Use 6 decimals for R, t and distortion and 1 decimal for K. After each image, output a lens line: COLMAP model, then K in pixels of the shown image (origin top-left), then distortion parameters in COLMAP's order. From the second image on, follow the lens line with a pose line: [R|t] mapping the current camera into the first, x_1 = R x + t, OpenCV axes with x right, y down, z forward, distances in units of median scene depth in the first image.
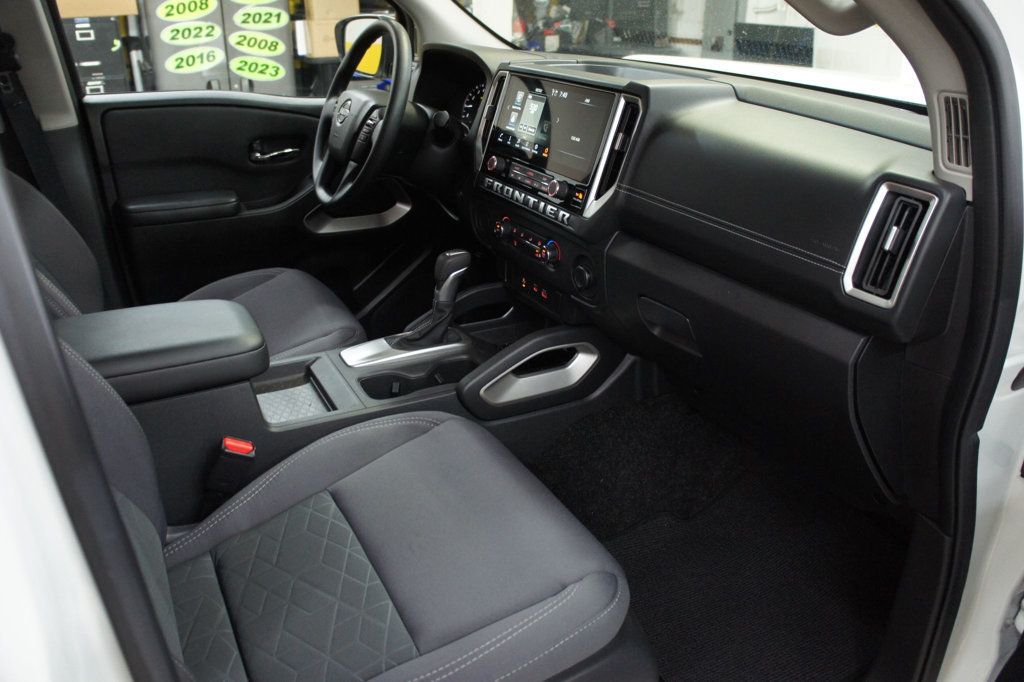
lens RADIAL K [[805.5, 0, 509.6], [0, 805.5, 336.9], [0, 0, 1]] dist [-0.121936, 0.066662]
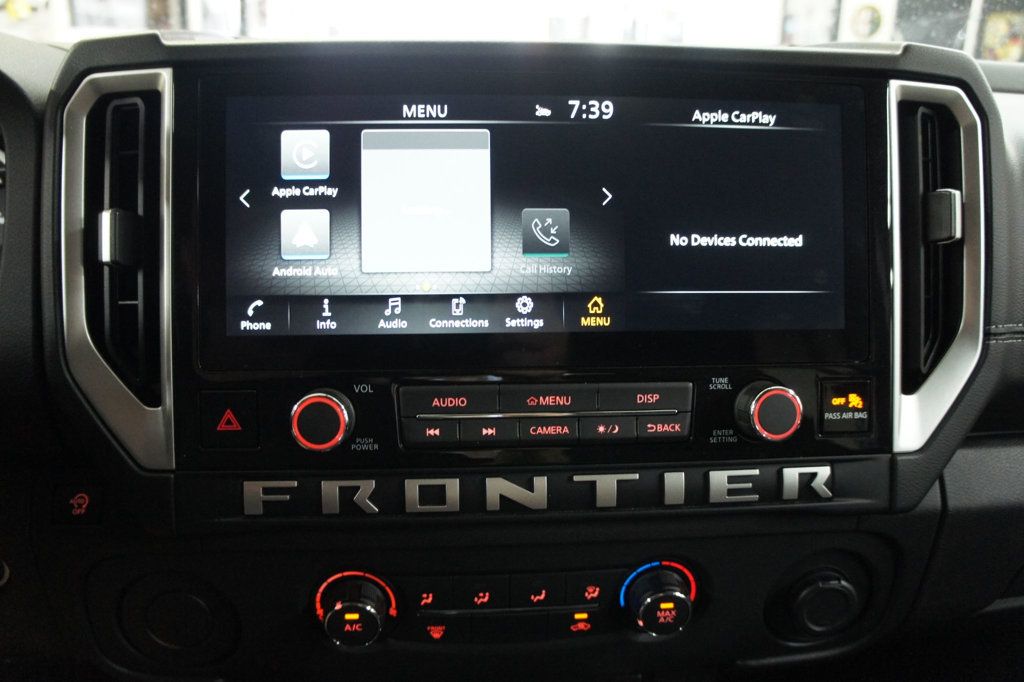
lens RADIAL K [[805.5, 0, 511.7], [0, 805.5, 342.4], [0, 0, 1]] dist [-0.121936, 0.066662]
pose [[0.389348, -0.333365, 0.858648, -0.216258], [0.354036, 0.914759, 0.194615, -0.286495], [-0.850333, 0.228219, 0.474183, 0.889069]]
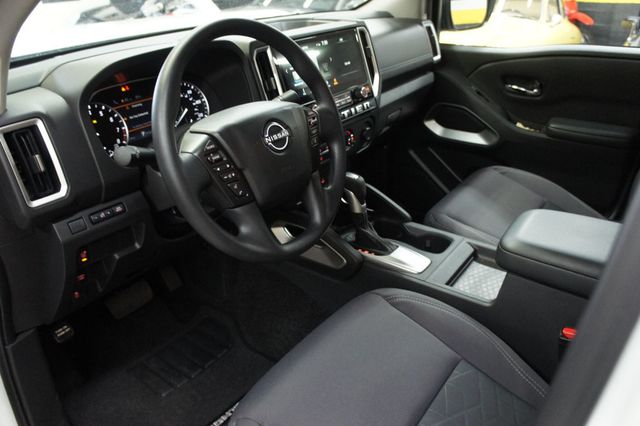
lens RADIAL K [[503.4, 0, 324.8], [0, 503.4, 213.3], [0, 0, 1]] dist [-0.121936, 0.066662]
pose [[-0.437531, -0.404602, 0.803034, -0.797472], [0.373207, 0.730790, 0.571544, -0.591206], [-0.818097, 0.549766, -0.168743, 1.306486]]
